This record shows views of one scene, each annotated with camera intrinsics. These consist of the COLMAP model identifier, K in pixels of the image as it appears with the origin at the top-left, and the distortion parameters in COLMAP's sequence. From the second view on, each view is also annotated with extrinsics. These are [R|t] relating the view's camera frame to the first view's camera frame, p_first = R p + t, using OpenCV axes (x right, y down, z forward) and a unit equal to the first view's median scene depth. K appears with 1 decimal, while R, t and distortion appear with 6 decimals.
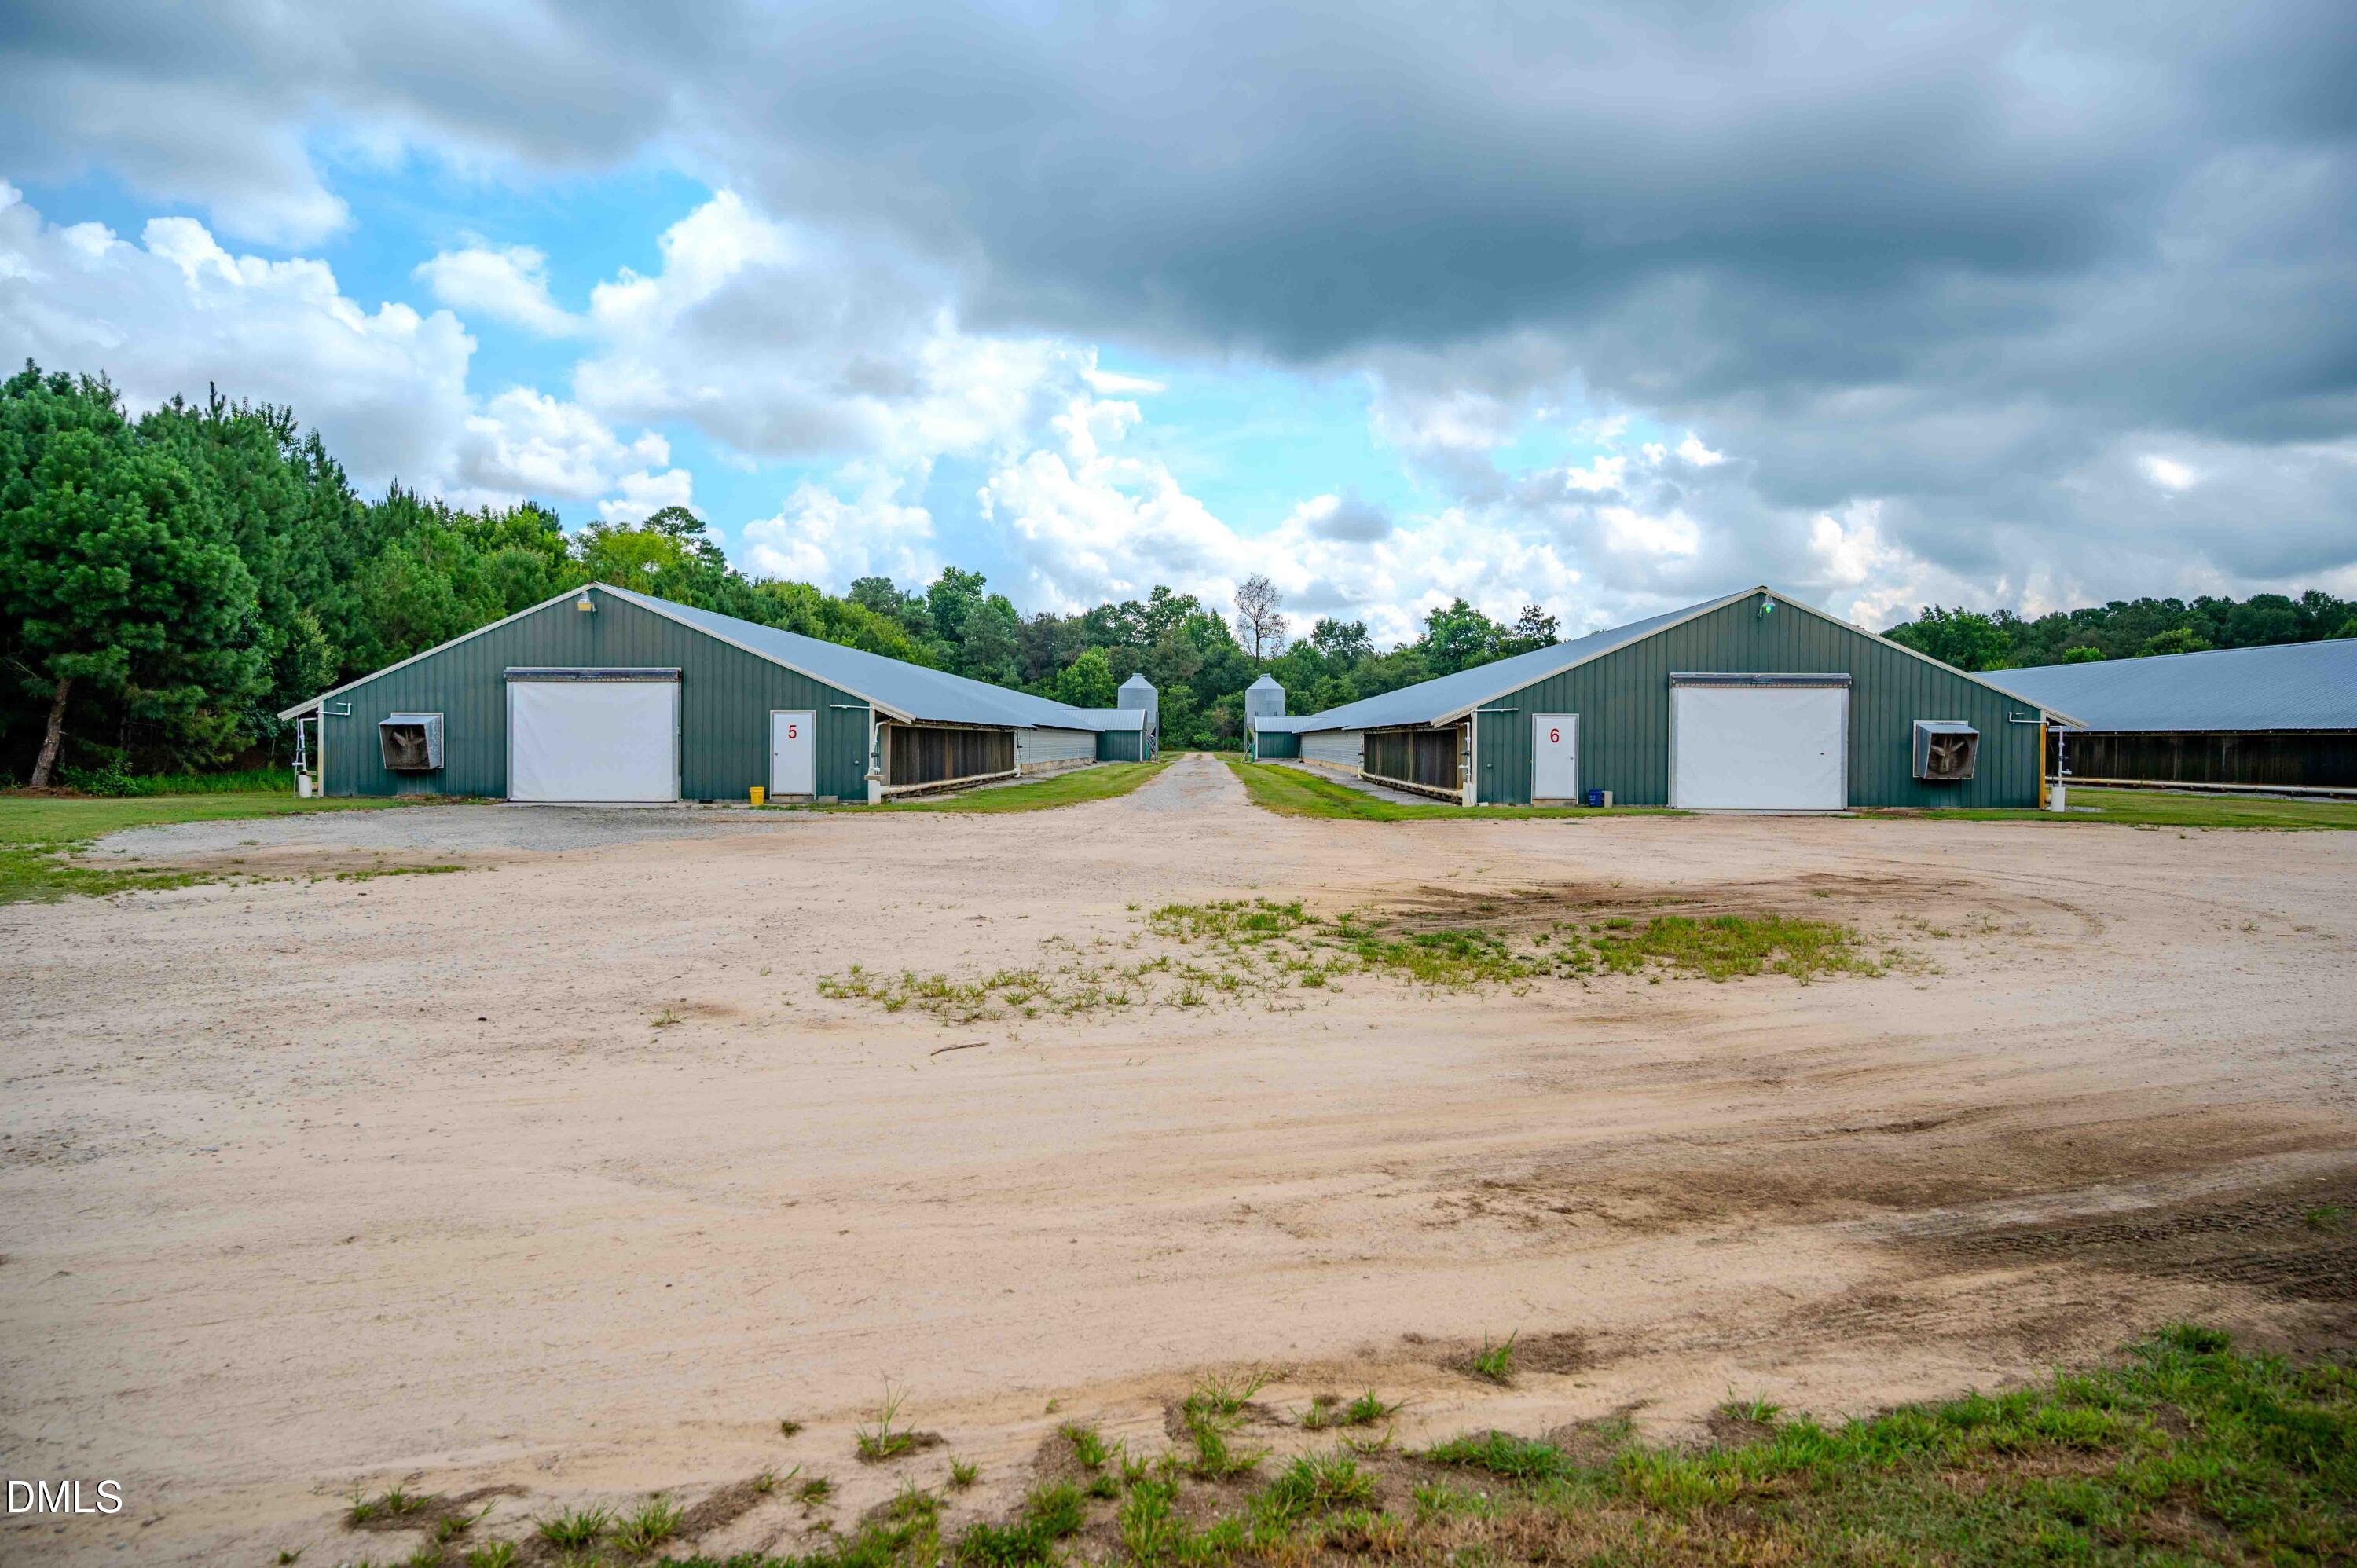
lens RADIAL K [[1551.6, 0, 1185.7], [0, 1551.6, 732.0], [0, 0, 1]] dist [-0.014512, -0.001059]
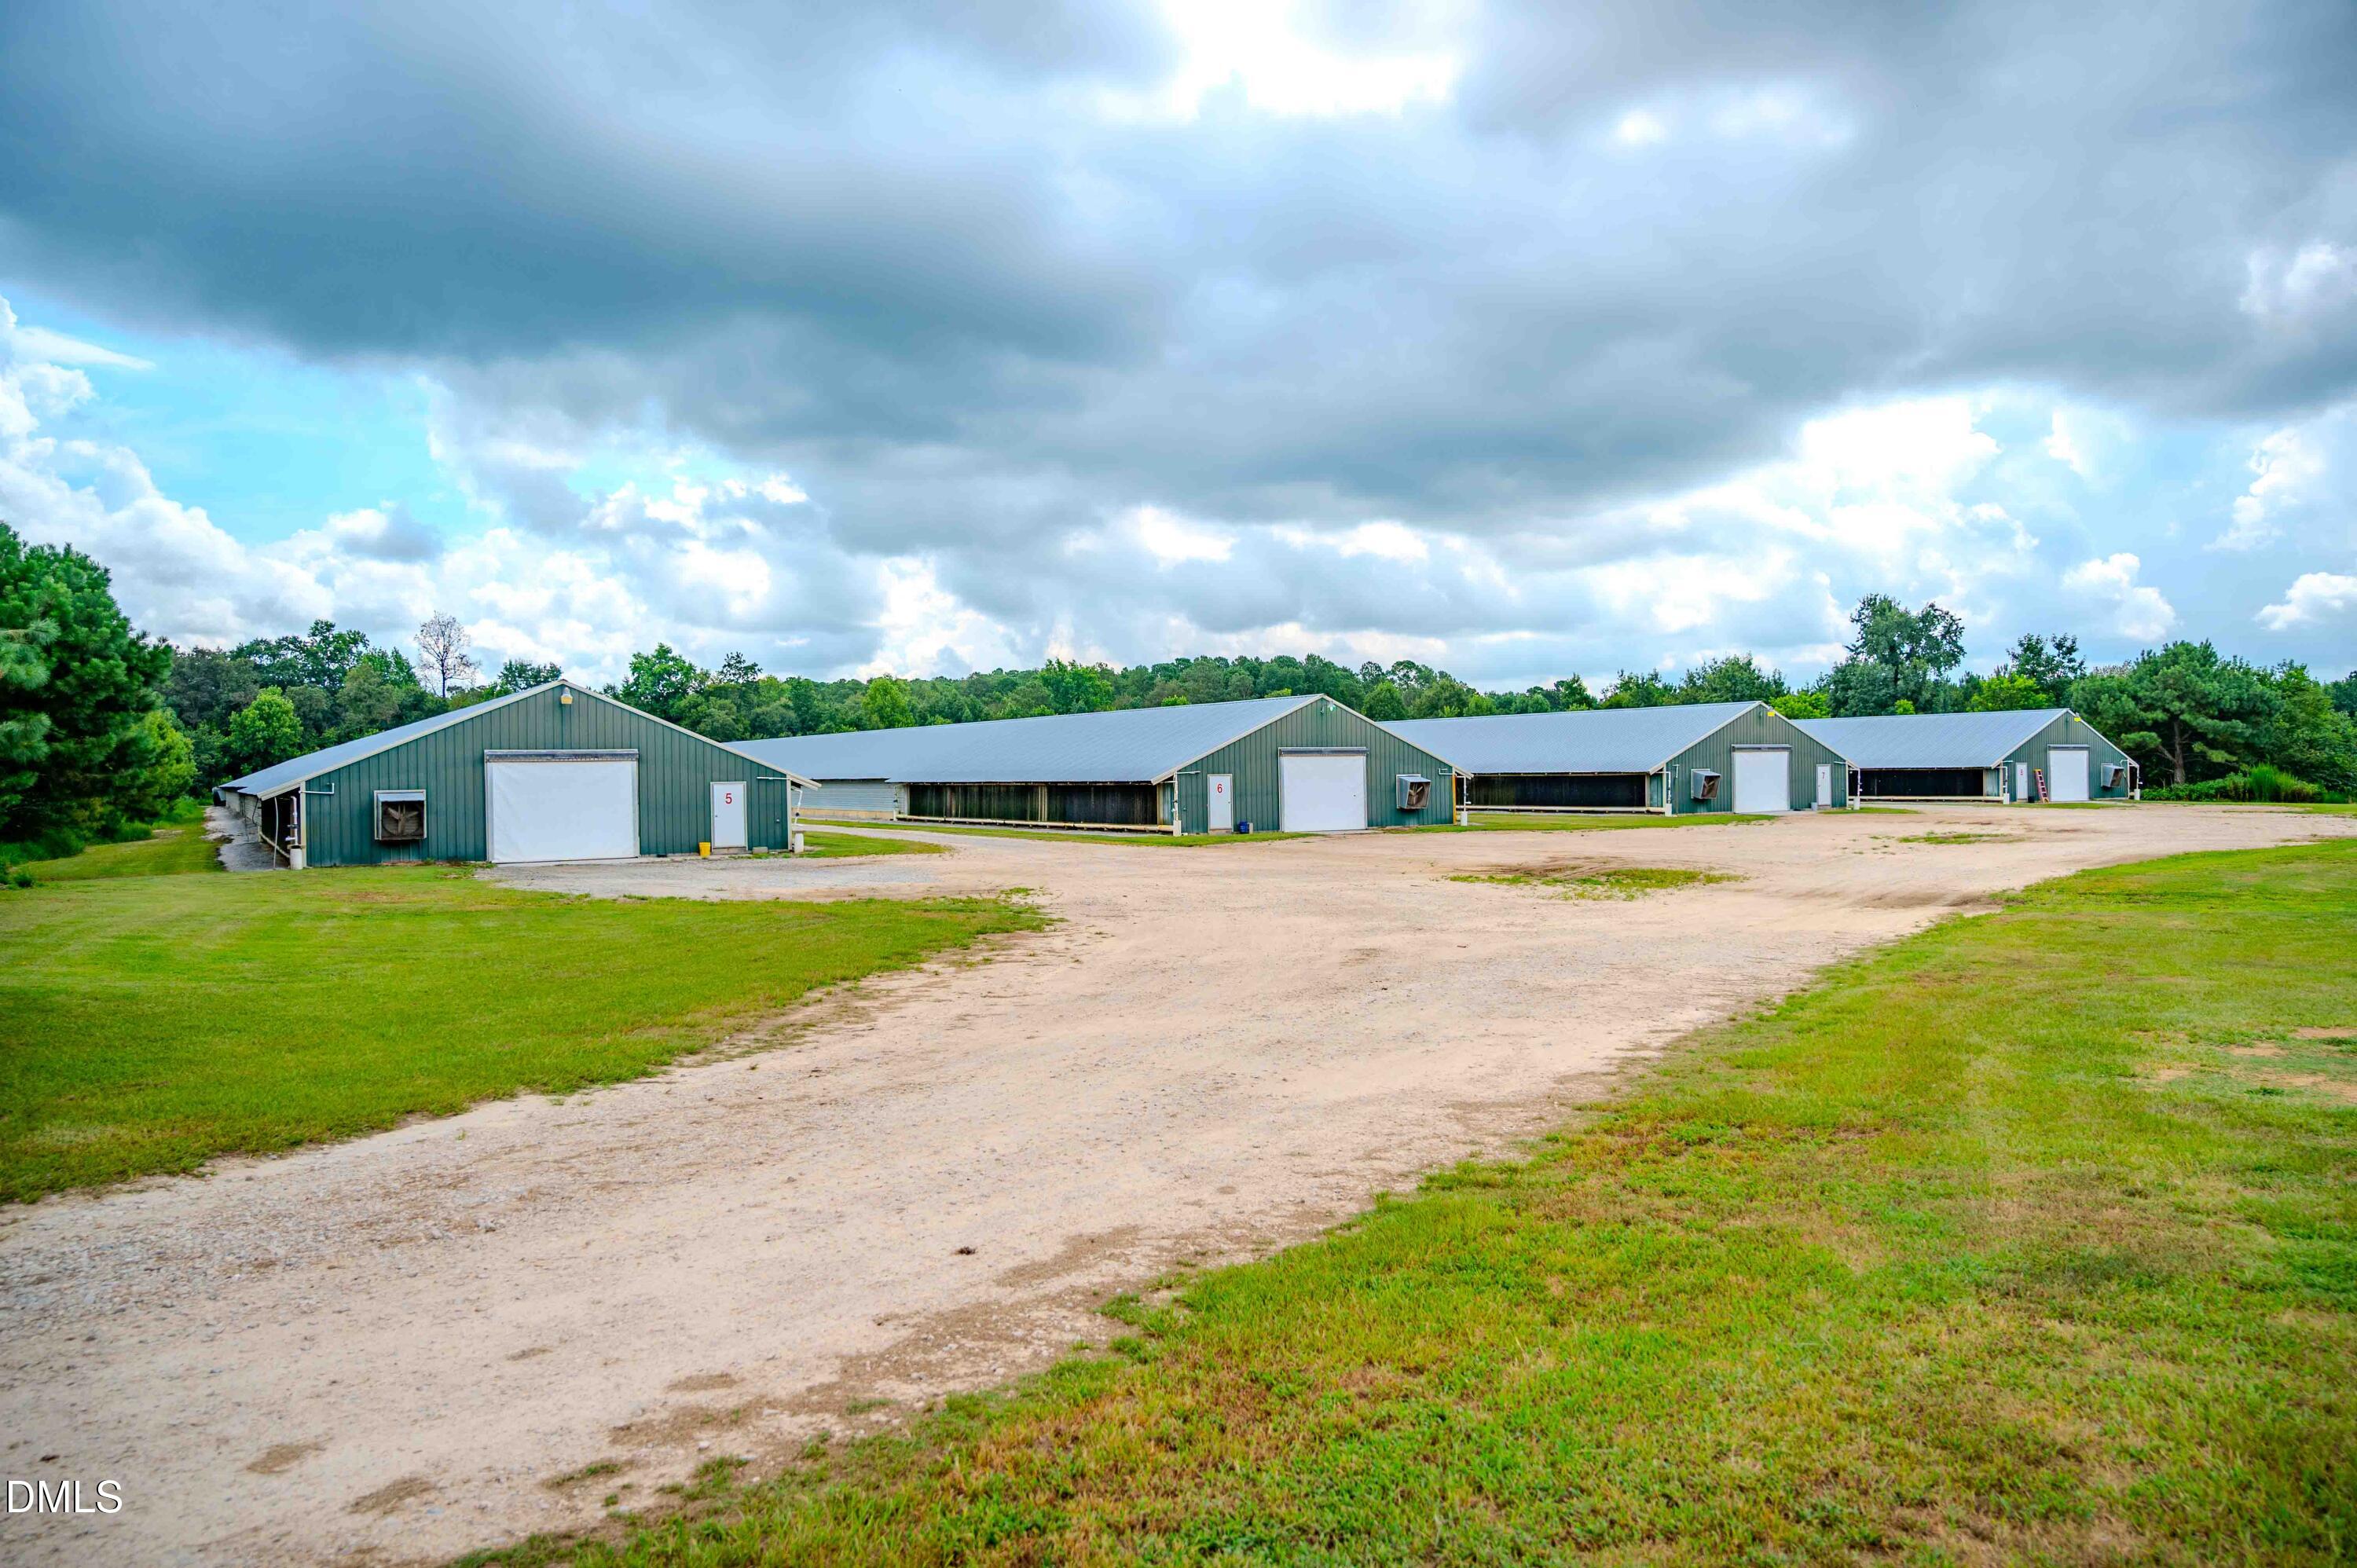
lens RADIAL K [[1551.6, 0, 1190.8], [0, 1551.6, 780.7], [0, 0, 1]] dist [-0.014512, -0.001059]
pose [[0.833066, -0.019435, 0.552833, -0.099709], [0.014594, 0.999807, 0.013156, -0.004030], [-0.552982, -0.002892, 0.833188, -0.042608]]
